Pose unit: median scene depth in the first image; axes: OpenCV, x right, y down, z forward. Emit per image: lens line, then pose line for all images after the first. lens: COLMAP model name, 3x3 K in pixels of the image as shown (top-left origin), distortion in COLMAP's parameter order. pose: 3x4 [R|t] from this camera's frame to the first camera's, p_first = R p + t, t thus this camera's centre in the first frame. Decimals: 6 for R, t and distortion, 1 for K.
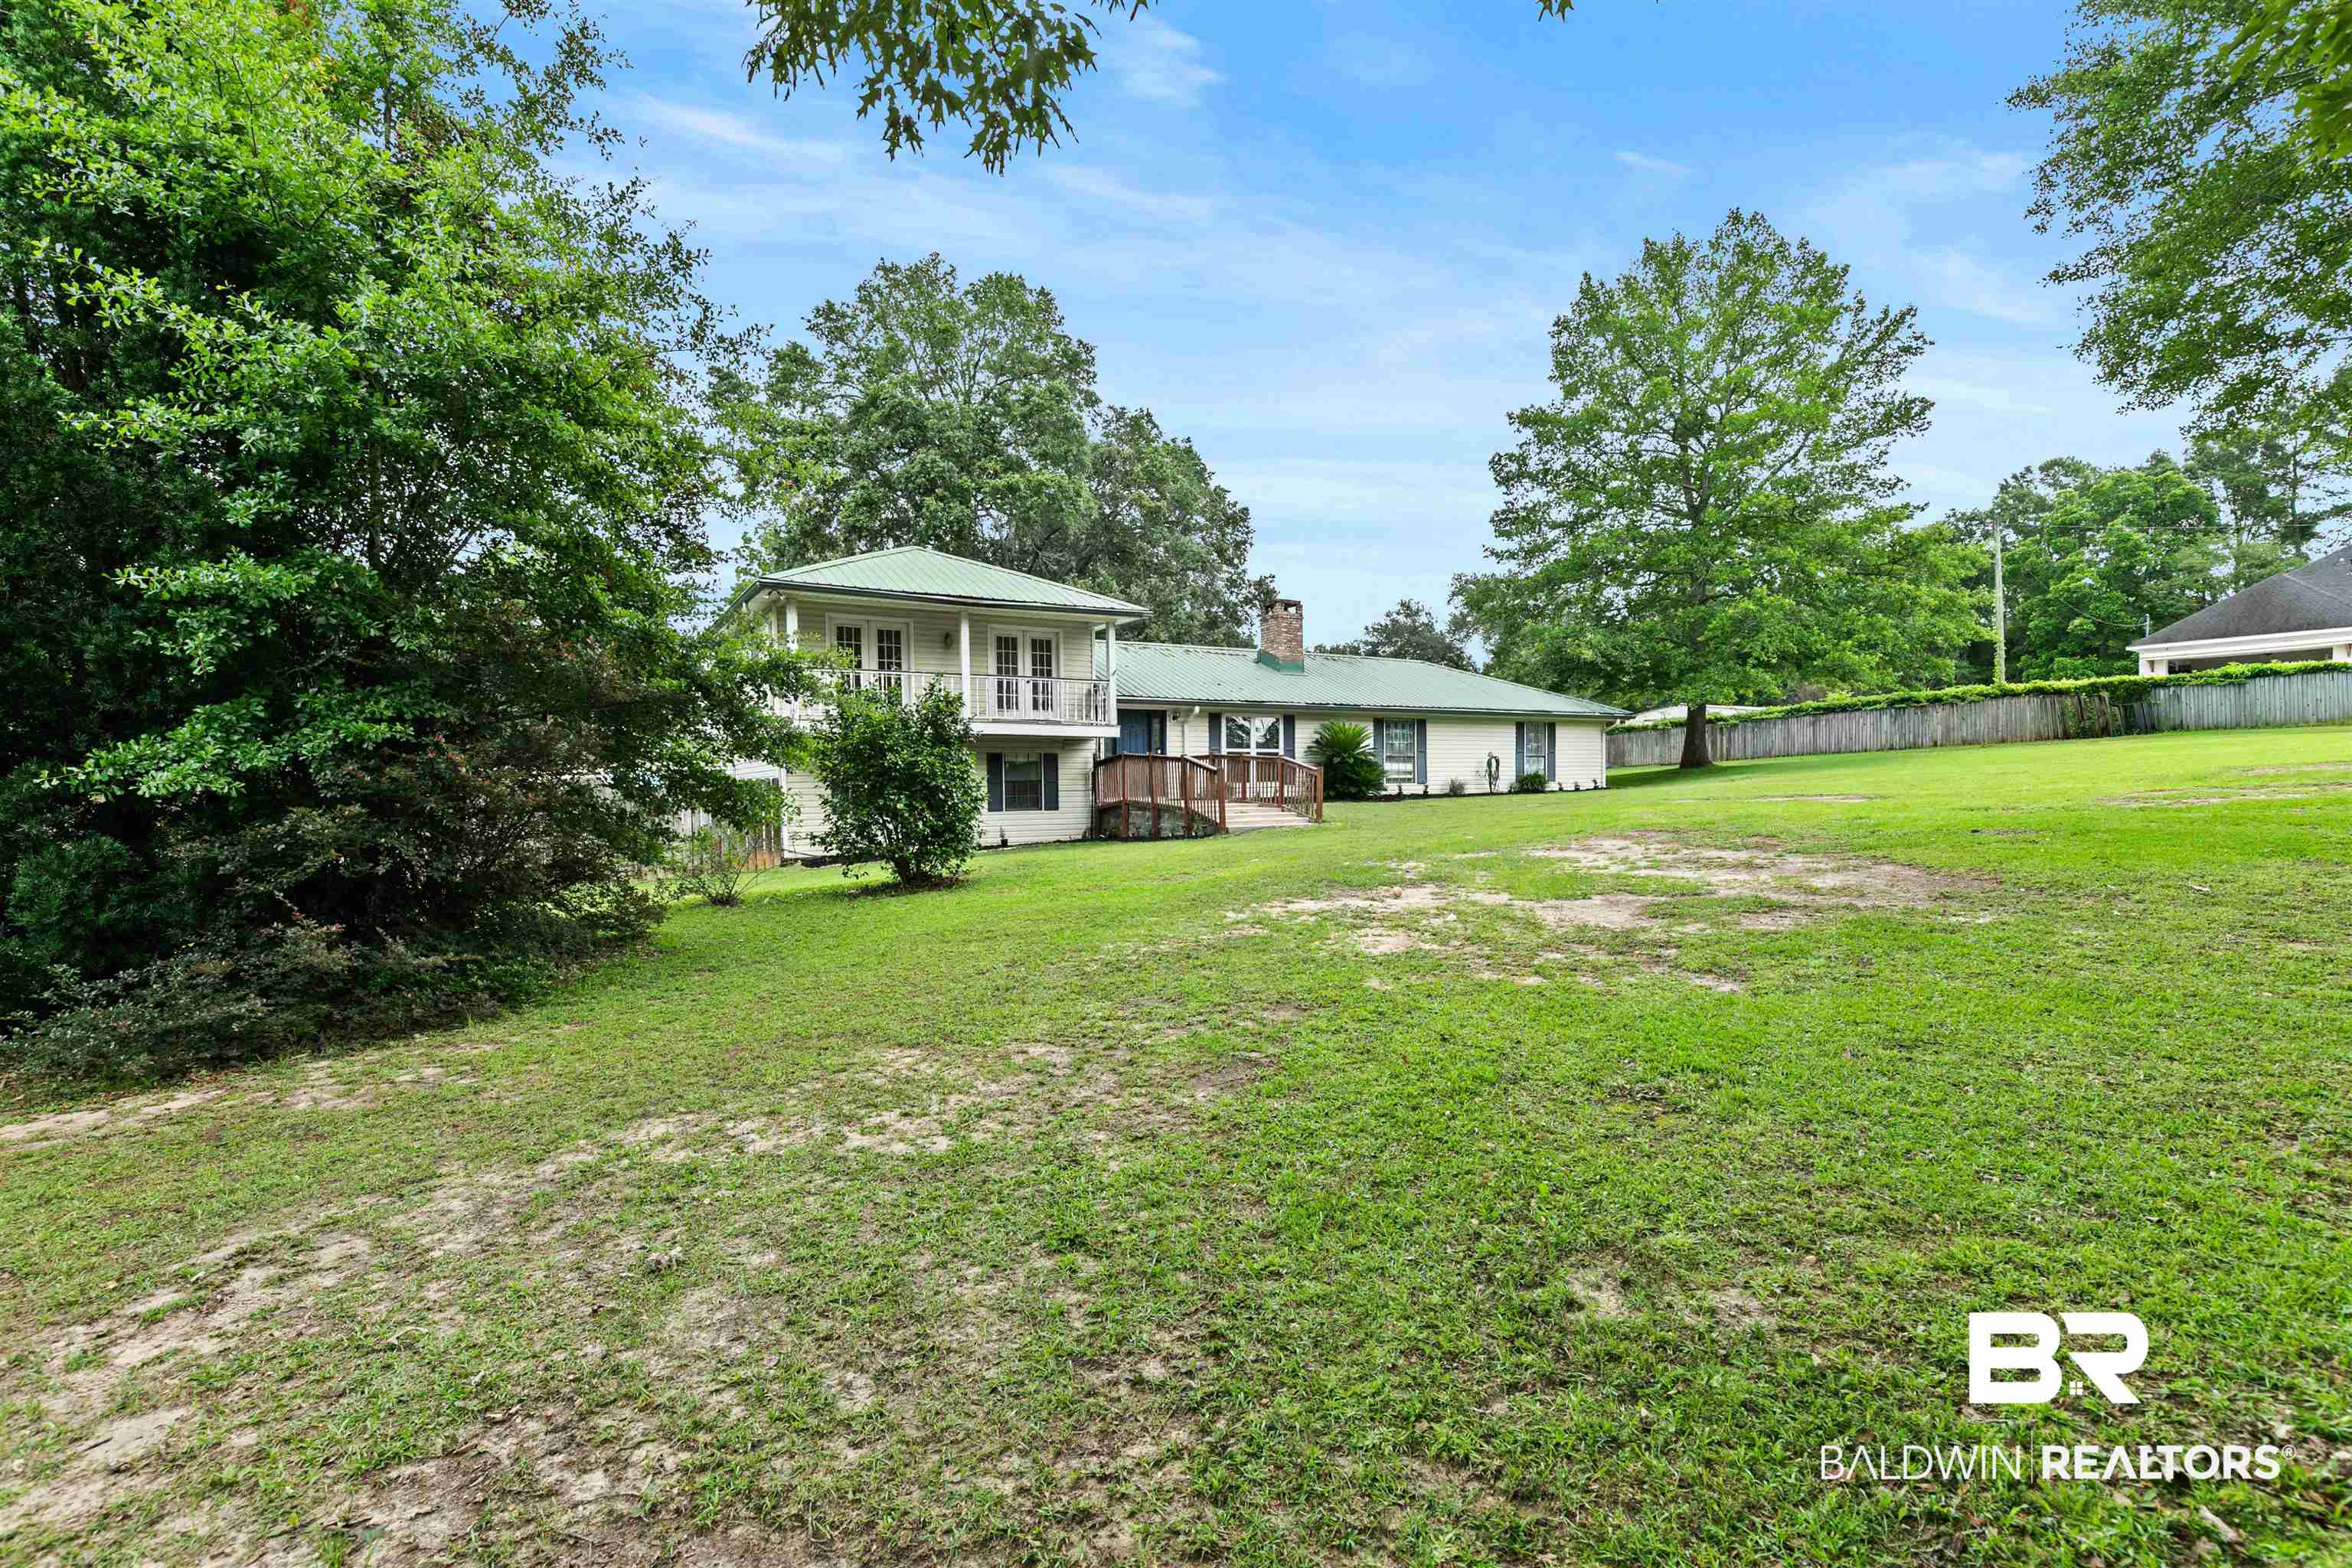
lens RADIAL K [[1065.3, 0, 1182.6], [0, 1065.3, 775.3], [0, 0, 1]] dist [0.007981, -0.000416]
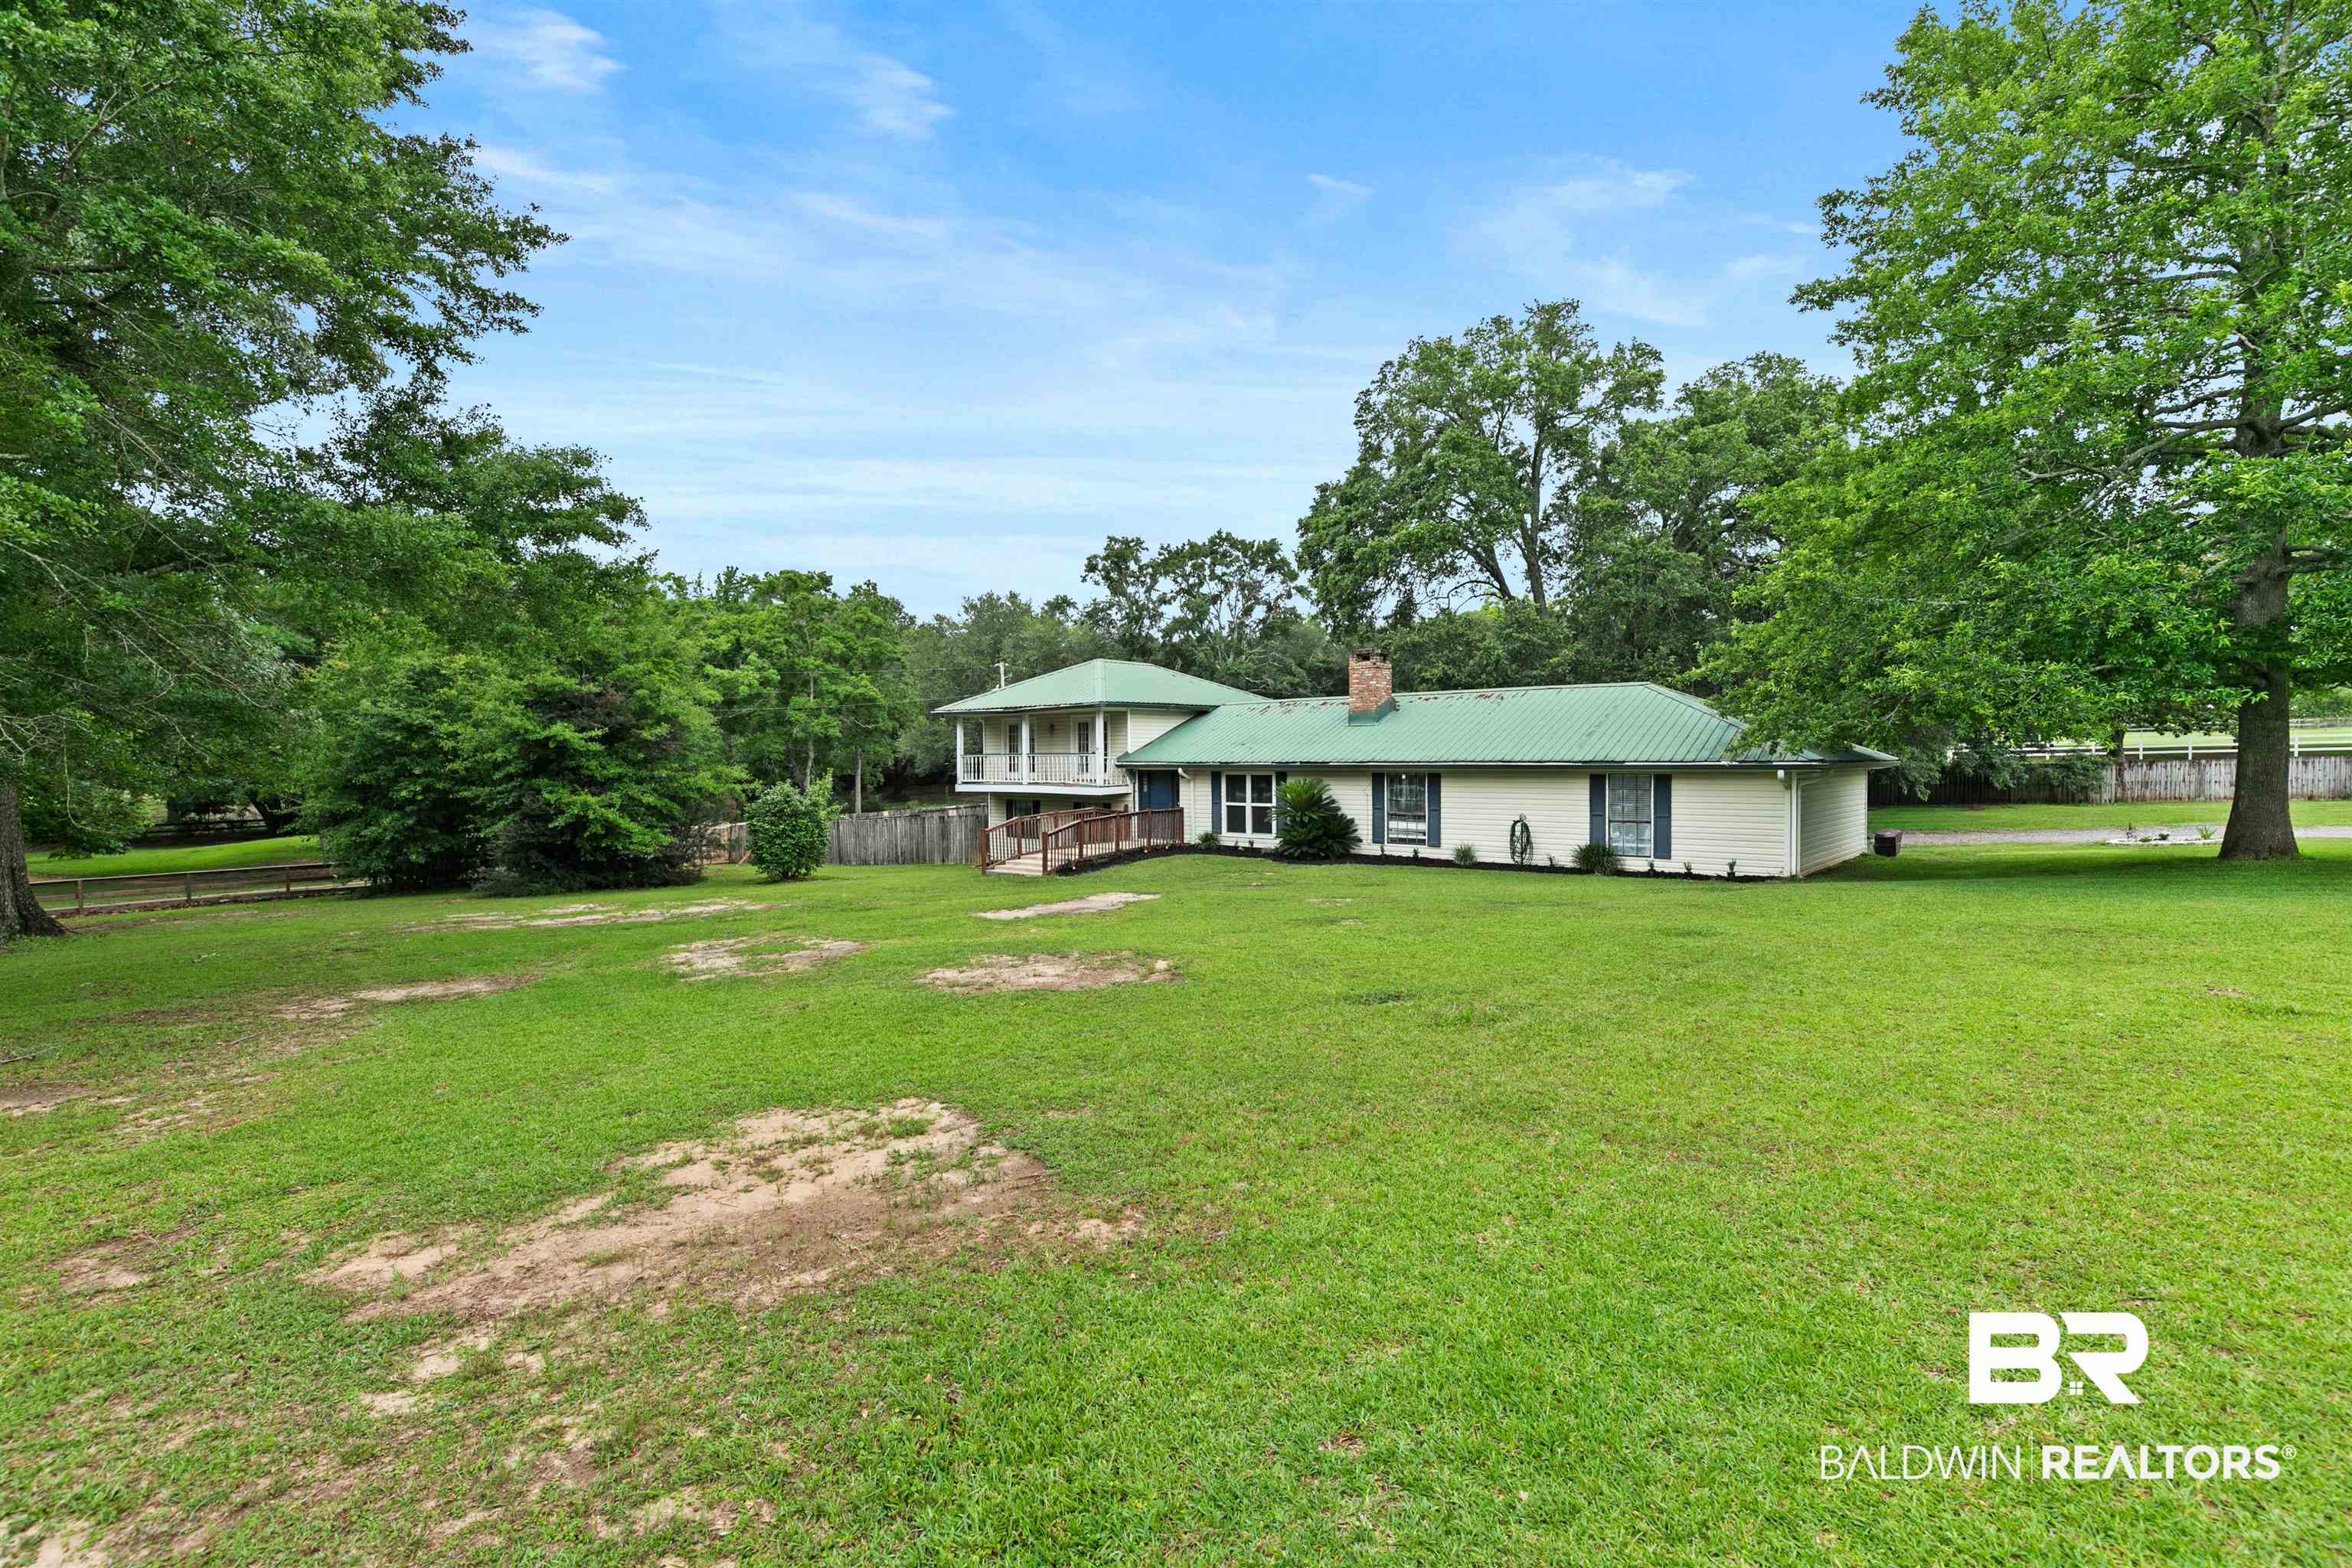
lens RADIAL K [[1065.3, 0, 1182.6], [0, 1065.3, 775.3], [0, 0, 1]] dist [0.007981, -0.000416]
pose [[0.328691, 0.010895, -0.944375, 1.005202], [-0.010380, 0.999915, 0.007924, -0.057381], [0.944381, 0.007198, 0.328776, 0.523214]]
